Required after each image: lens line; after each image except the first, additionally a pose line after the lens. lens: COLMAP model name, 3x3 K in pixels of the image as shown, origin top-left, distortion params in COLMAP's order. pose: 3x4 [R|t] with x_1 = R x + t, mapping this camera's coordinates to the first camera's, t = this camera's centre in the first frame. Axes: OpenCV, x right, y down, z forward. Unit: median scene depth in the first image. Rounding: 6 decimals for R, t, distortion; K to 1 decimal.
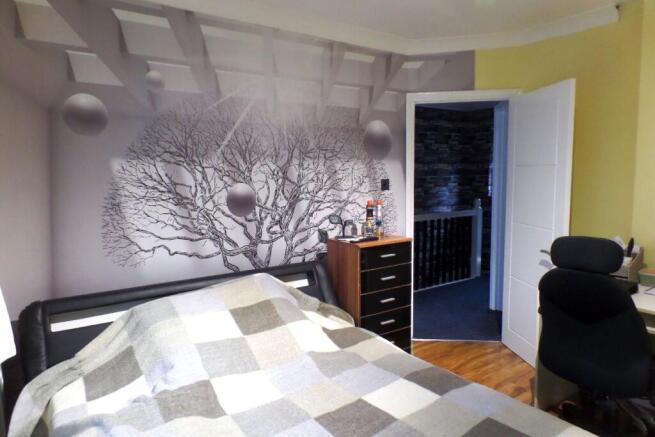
lens RADIAL K [[472.9, 0, 325.3], [0, 472.9, 217.9], [0, 0, 1]] dist [0.013372, 0.004615]
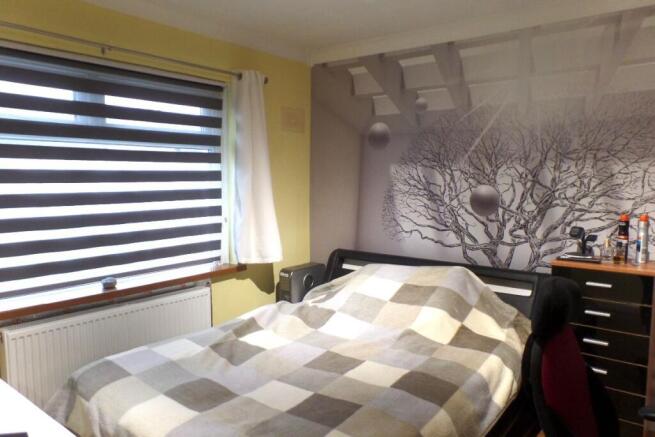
lens RADIAL K [[472.9, 0, 326.8], [0, 472.9, 225.3], [0, 0, 1]] dist [0.013372, 0.004615]
pose [[0.255600, 0.106648, -0.960882, 0.809852], [-0.106983, 0.990913, 0.081523, -0.032834], [0.960845, 0.081961, 0.264687, 0.389461]]
